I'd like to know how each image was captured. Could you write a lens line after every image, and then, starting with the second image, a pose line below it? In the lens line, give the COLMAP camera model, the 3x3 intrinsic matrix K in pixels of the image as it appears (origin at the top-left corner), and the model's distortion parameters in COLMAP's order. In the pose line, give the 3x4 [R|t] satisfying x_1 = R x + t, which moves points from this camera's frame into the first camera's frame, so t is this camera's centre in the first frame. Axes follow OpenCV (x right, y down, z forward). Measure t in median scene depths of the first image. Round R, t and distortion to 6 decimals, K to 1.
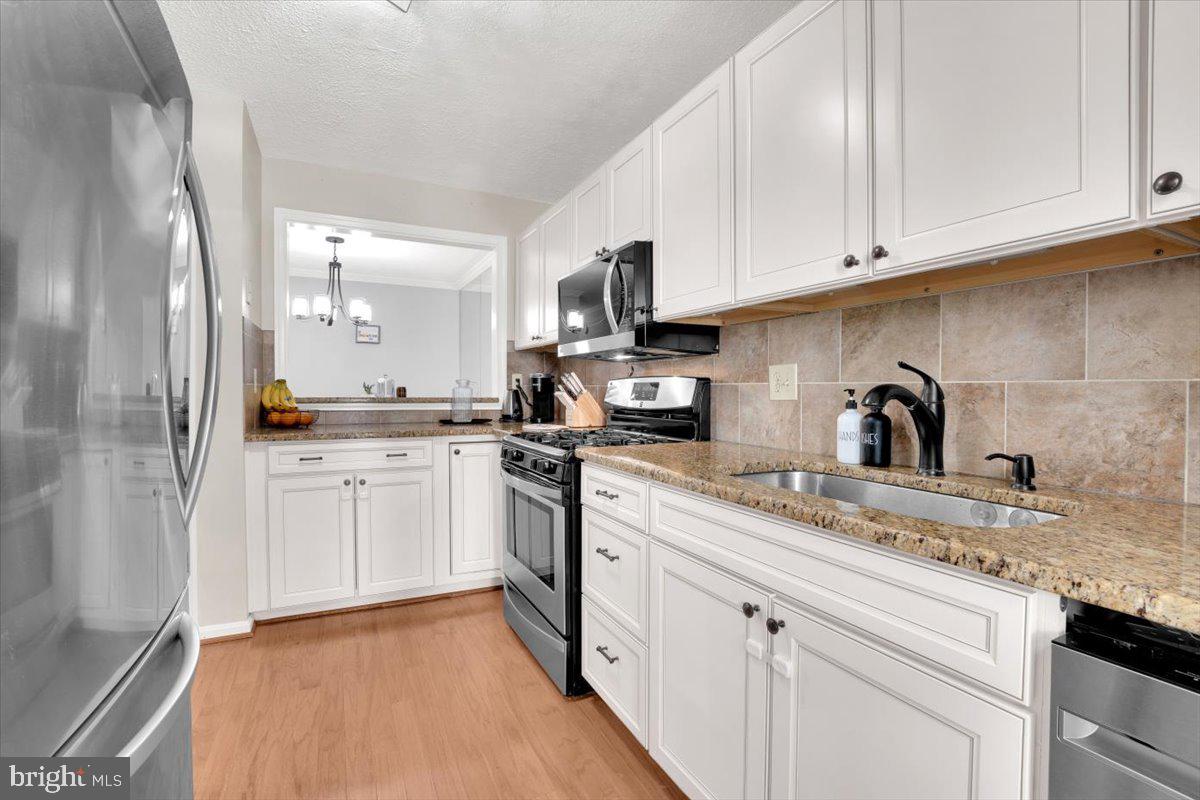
lens RADIAL K [[543.3, 0, 594.5], [0, 543.3, 395.7], [0, 0, 1]] dist [-0.034054, 0.004773]
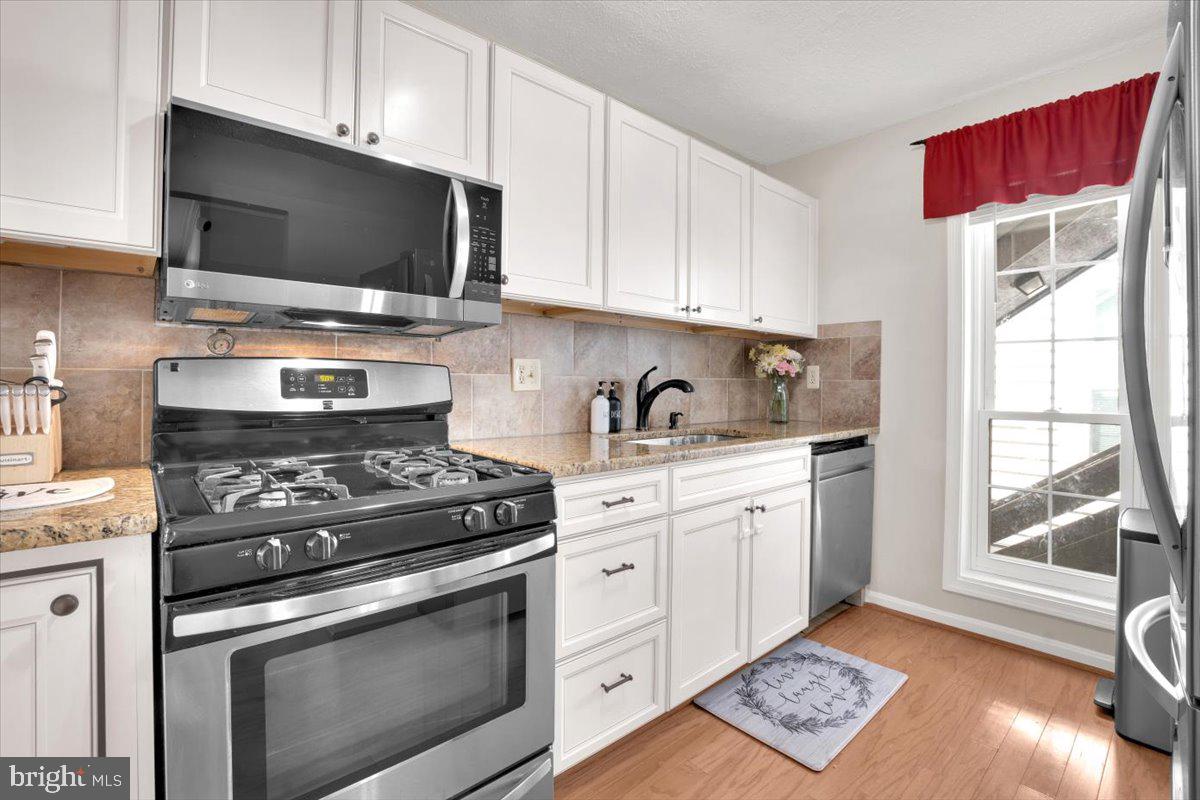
lens RADIAL K [[543.3, 0, 587.1], [0, 543.3, 383.2], [0, 0, 1]] dist [-0.034054, 0.004773]
pose [[-0.280351, -0.004829, 0.959885, -0.659606], [0.002370, 0.999981, 0.005723, -0.011767], [-0.959895, 0.003879, -0.280334, 1.064958]]
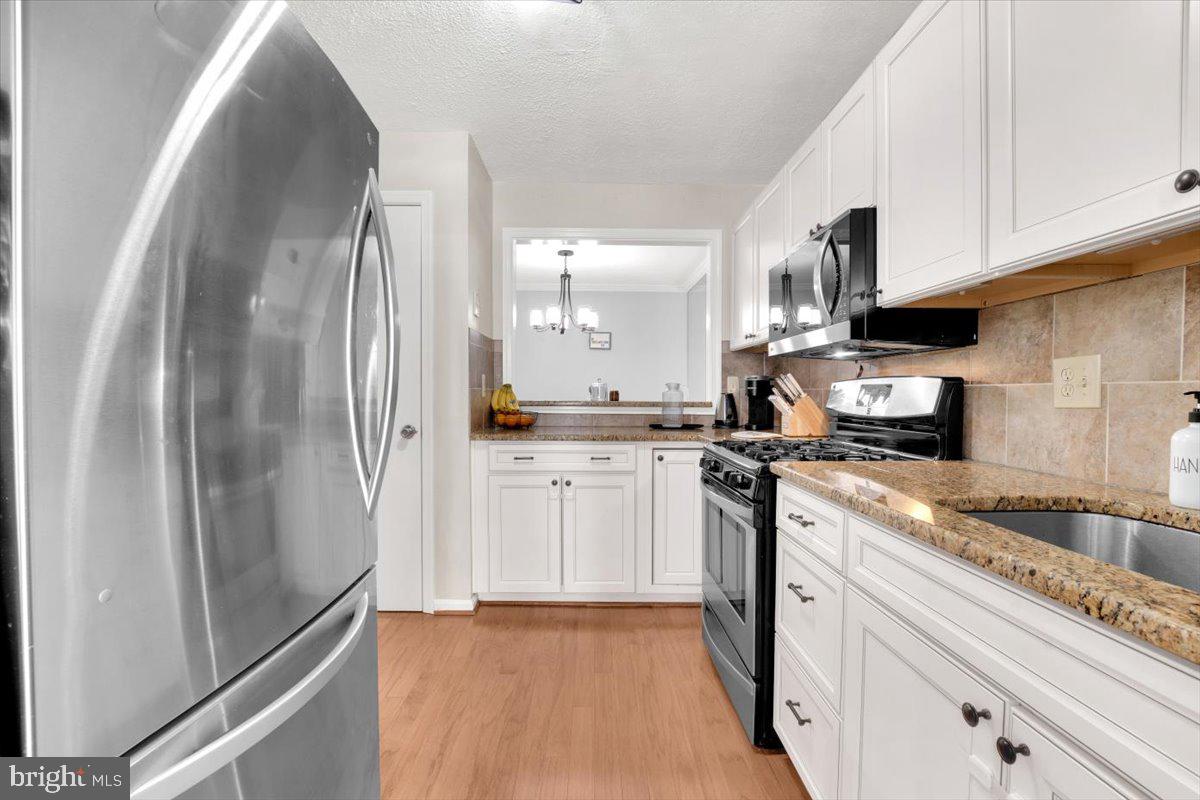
lens RADIAL K [[543.3, 0, 596.2], [0, 543.3, 406.4], [0, 0, 1]] dist [-0.034054, 0.004773]
pose [[0.900734, 0.010233, -0.434251, 0.079057], [-0.005531, 0.999912, 0.012089, 0.001352], [0.434336, -0.008487, 0.900711, 0.105478]]
